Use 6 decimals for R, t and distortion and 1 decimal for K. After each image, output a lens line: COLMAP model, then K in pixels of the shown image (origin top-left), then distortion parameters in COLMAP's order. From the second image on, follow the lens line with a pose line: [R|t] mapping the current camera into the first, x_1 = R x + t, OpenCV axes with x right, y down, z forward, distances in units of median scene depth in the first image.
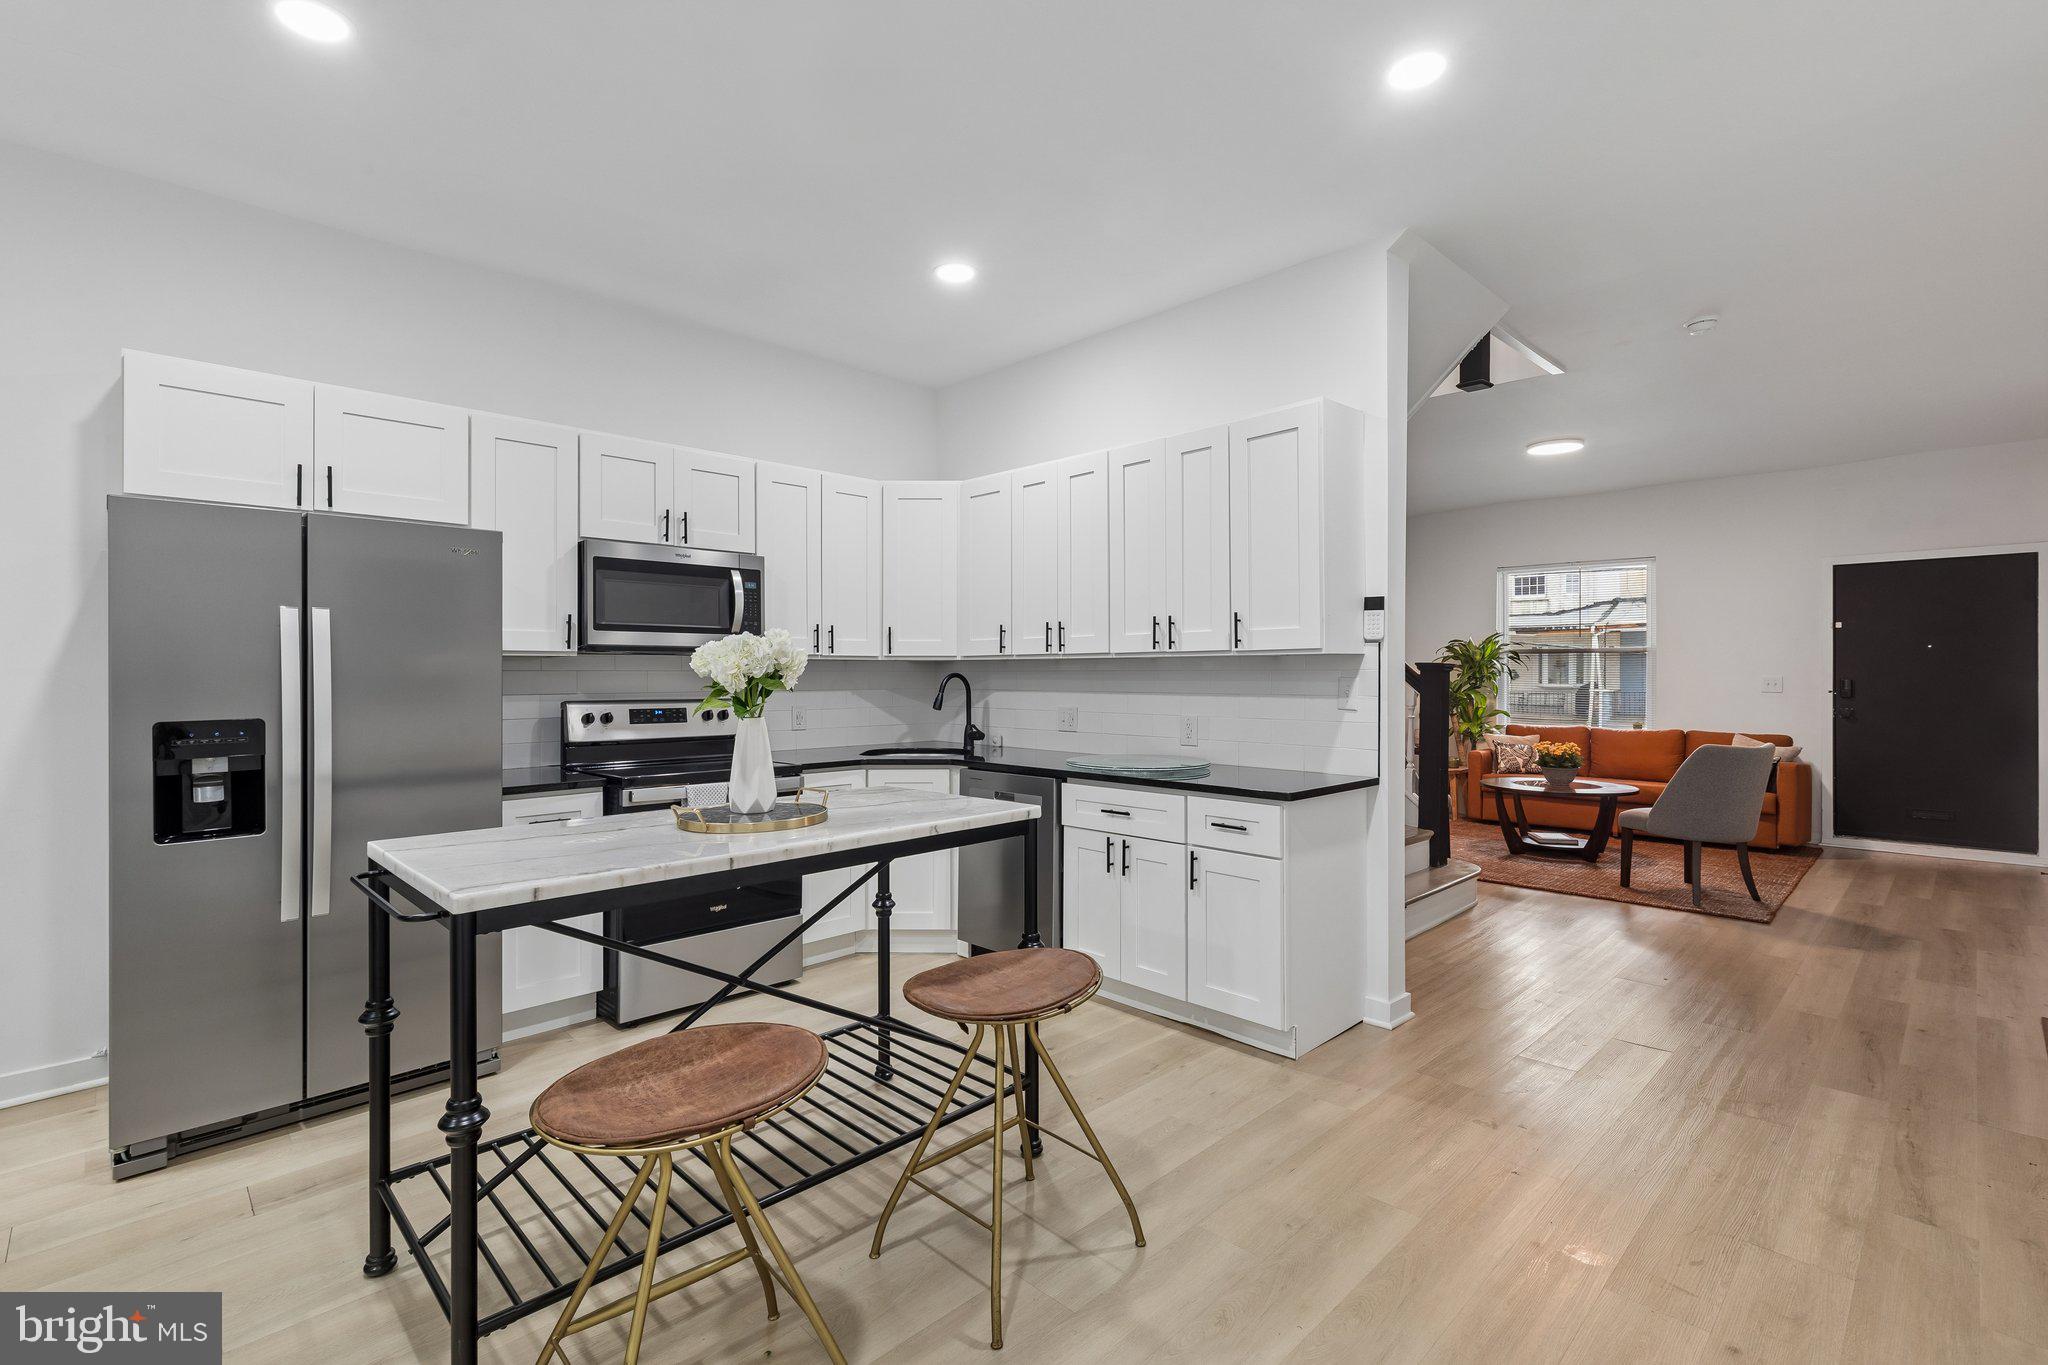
lens RADIAL K [[933.3, 0, 1005.8], [0, 933.3, 669.2], [0, 0, 1]] dist [0.005877, 0.000266]
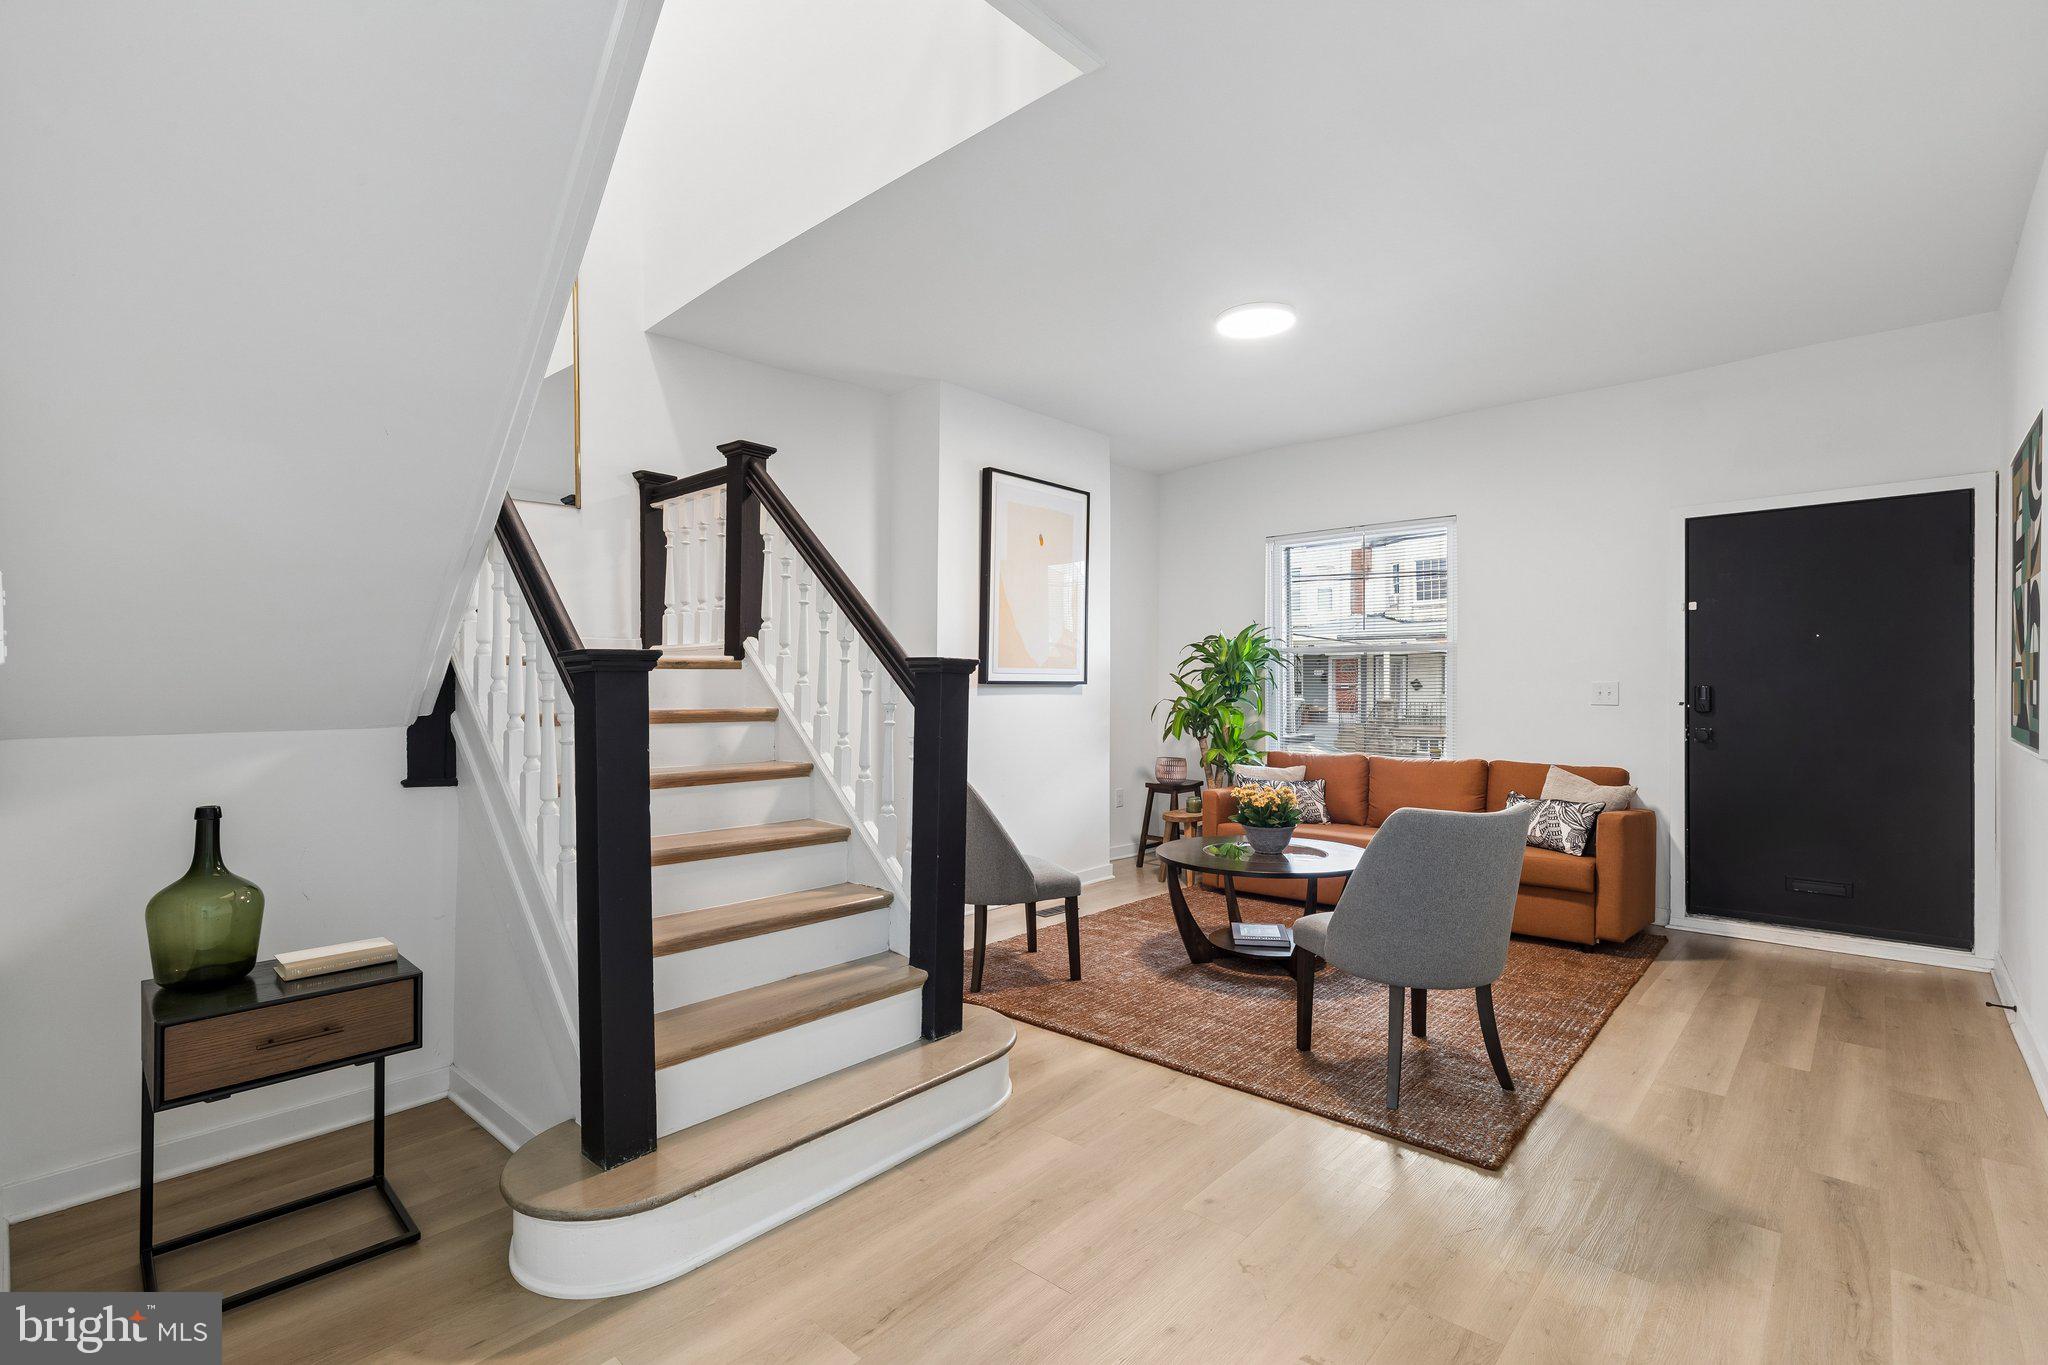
lens RADIAL K [[933.3, 0, 1011.4], [0, 933.3, 690.8], [0, 0, 1]] dist [0.005877, 0.000266]
pose [[0.998500, -0.005811, 0.054444, 0.616322], [0.005347, 0.999948, 0.008662, 0.010320], [-0.054491, -0.008358, 0.998479, 0.600916]]
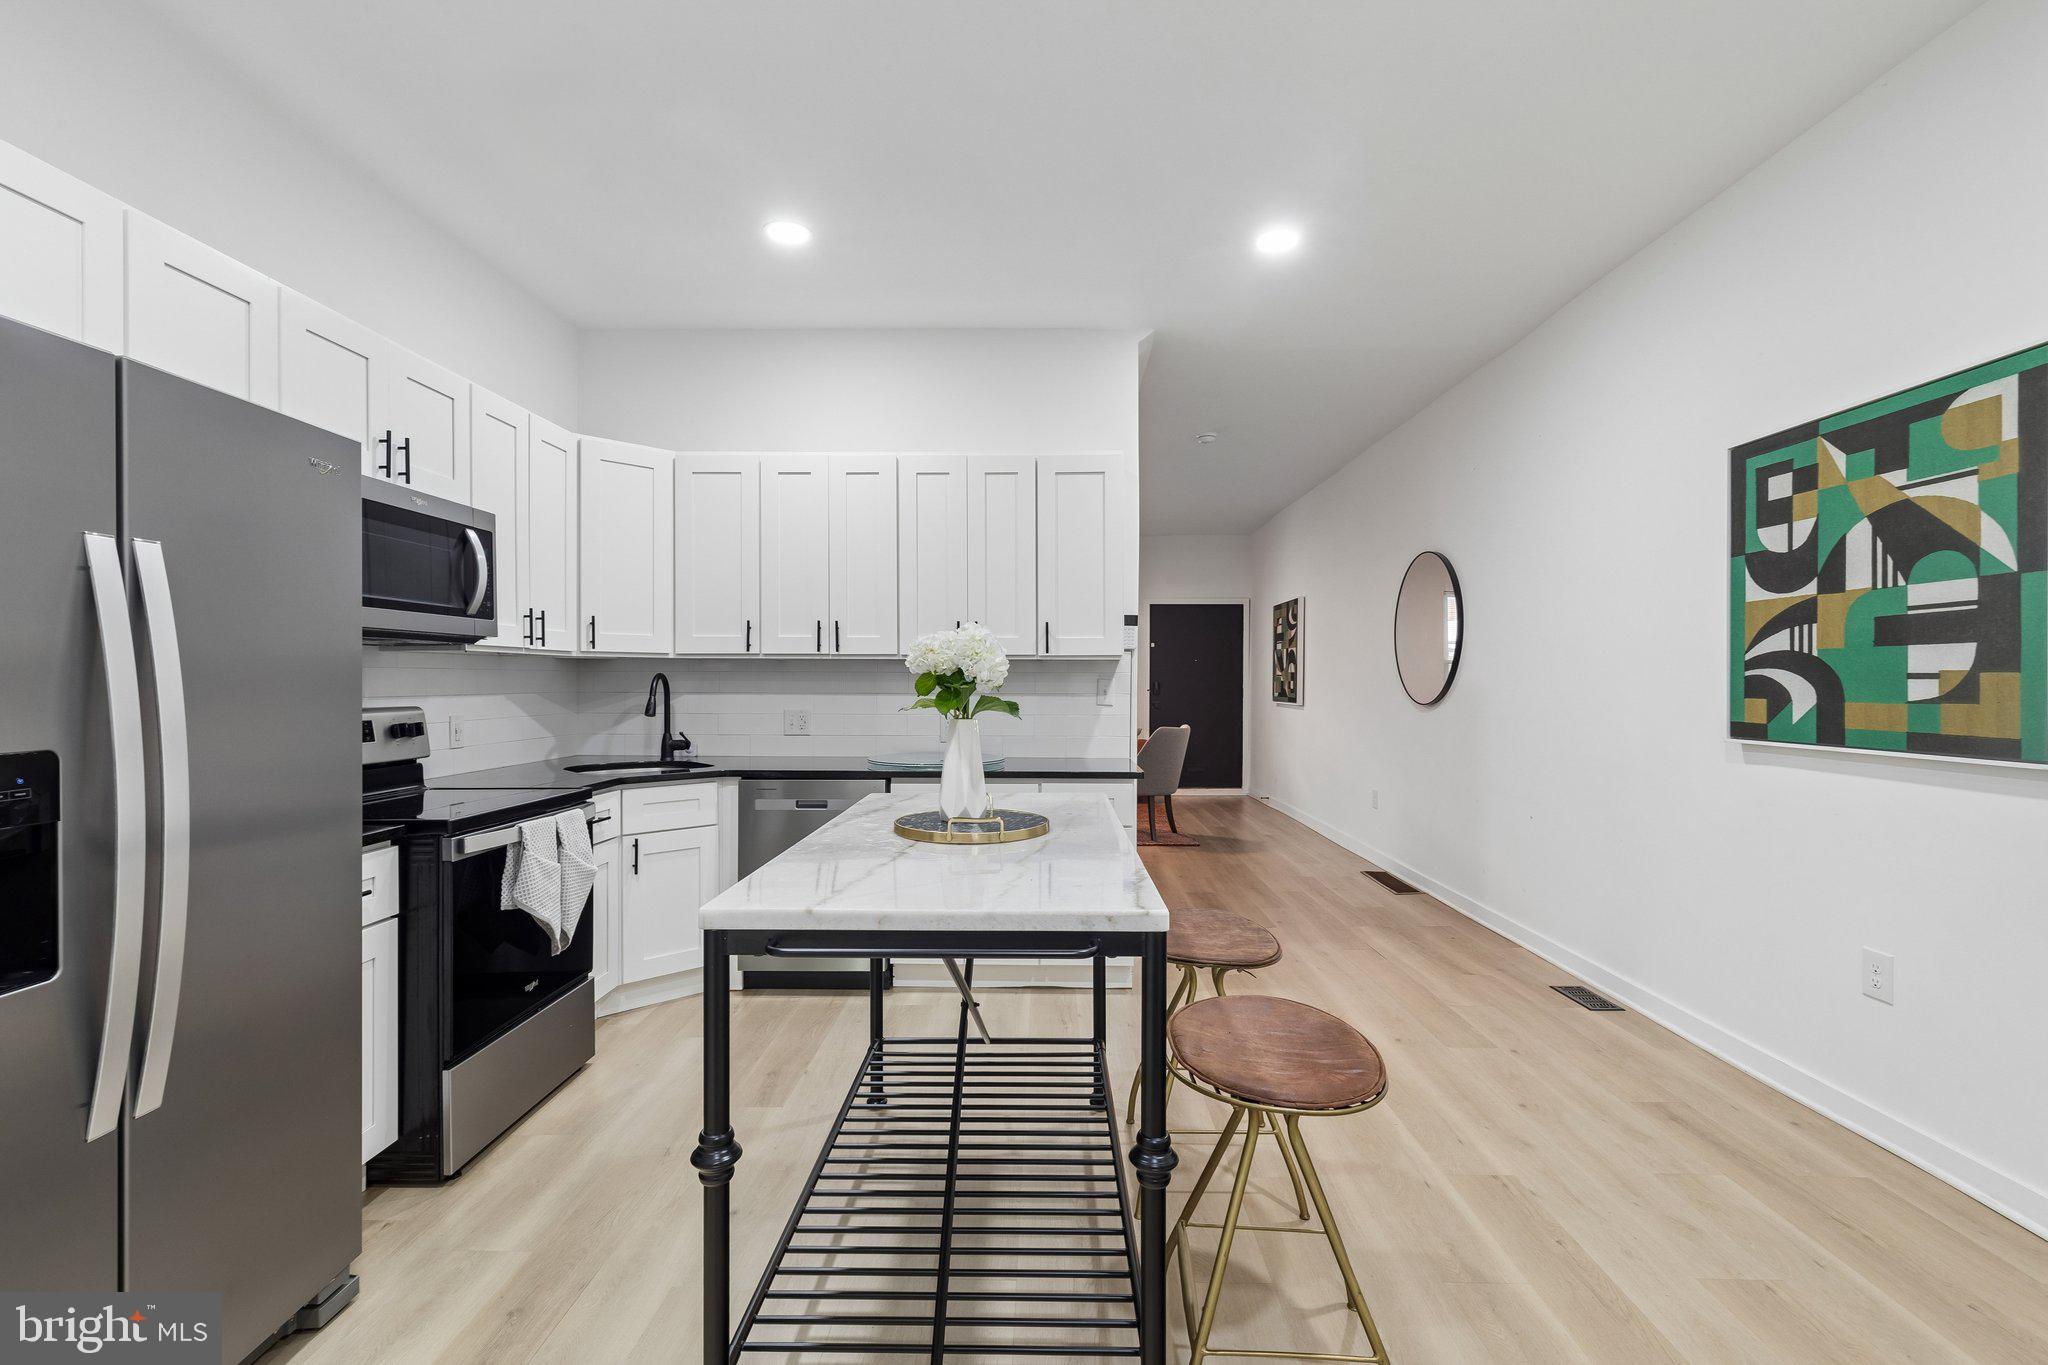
lens RADIAL K [[933.3, 0, 1024.4], [0, 933.3, 682.1], [0, 0, 1]] dist [0.005877, 0.000266]
pose [[0.708917, 0.001174, 0.705291, -0.500536], [-0.007182, 0.999959, 0.005555, 0.006310], [-0.705255, -0.009003, 0.708897, 0.174796]]
